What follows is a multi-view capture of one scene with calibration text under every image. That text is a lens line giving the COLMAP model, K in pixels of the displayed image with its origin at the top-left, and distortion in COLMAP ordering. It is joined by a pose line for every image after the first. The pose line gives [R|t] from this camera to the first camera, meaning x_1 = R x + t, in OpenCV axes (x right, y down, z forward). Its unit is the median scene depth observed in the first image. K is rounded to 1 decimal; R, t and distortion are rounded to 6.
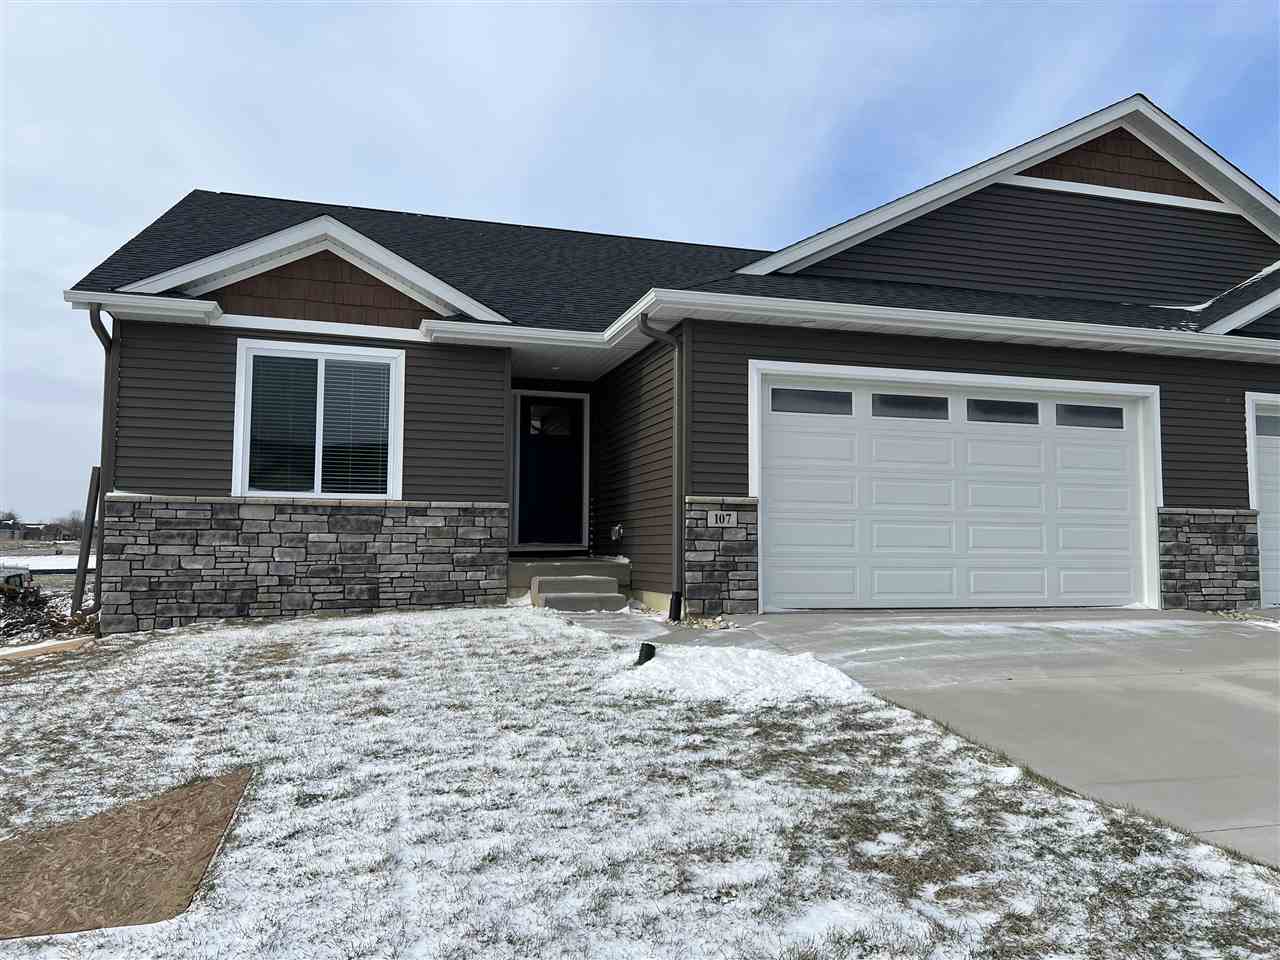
lens RADIAL K [[963.4, 0, 640.0], [0, 963.4, 480.0], [0, 0, 1]] dist [0.116457, -0.141861]
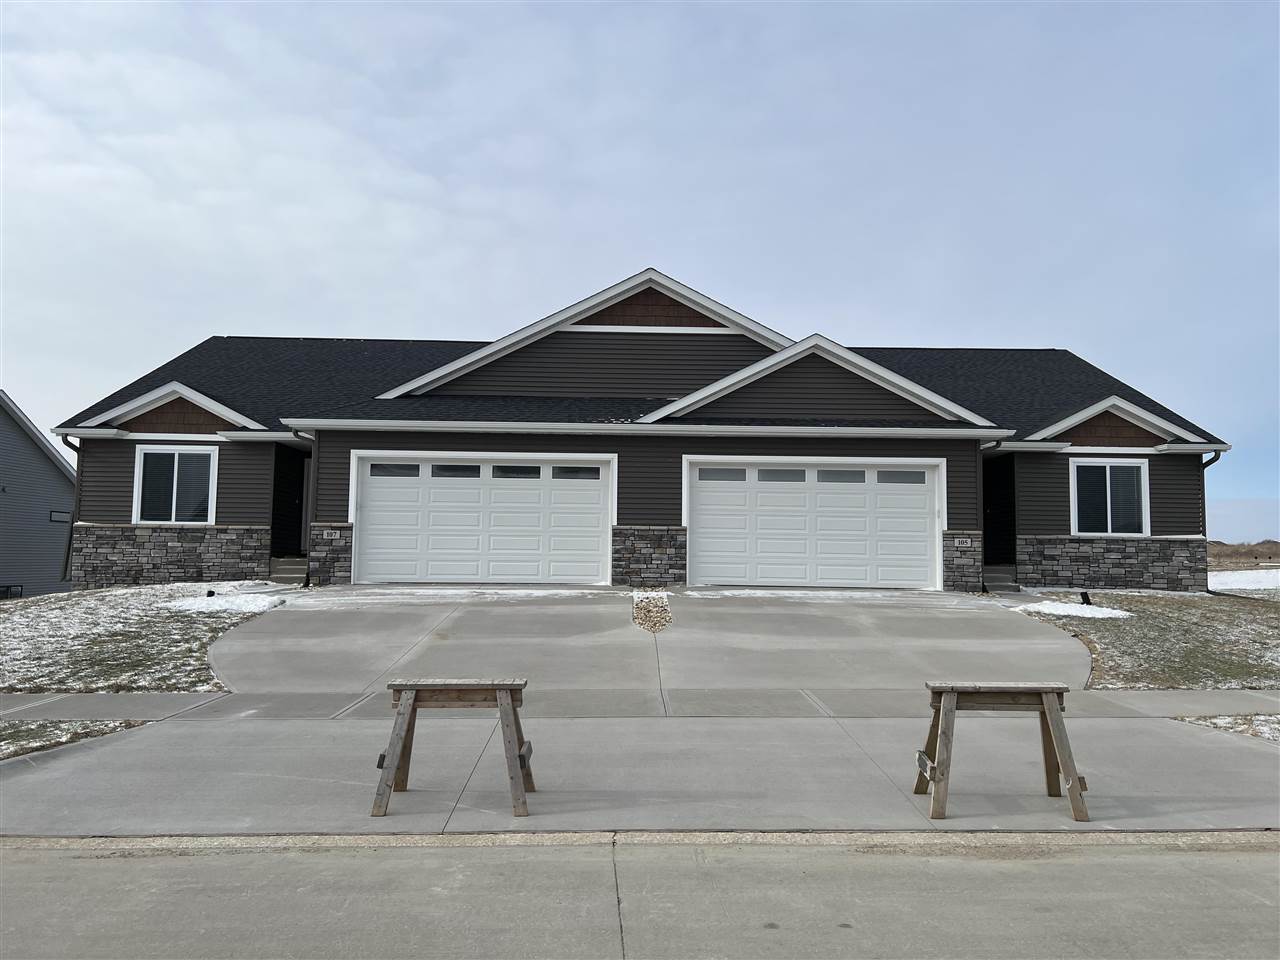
lens RADIAL K [[963.4, 0, 640.0], [0, 963.4, 480.0], [0, 0, 1]] dist [0.116457, -0.141861]
pose [[0.961028, -0.017560, -0.275892, 1.097045], [0.015040, 0.999824, -0.011248, -0.033549], [0.276041, 0.006660, 0.961123, -0.625020]]
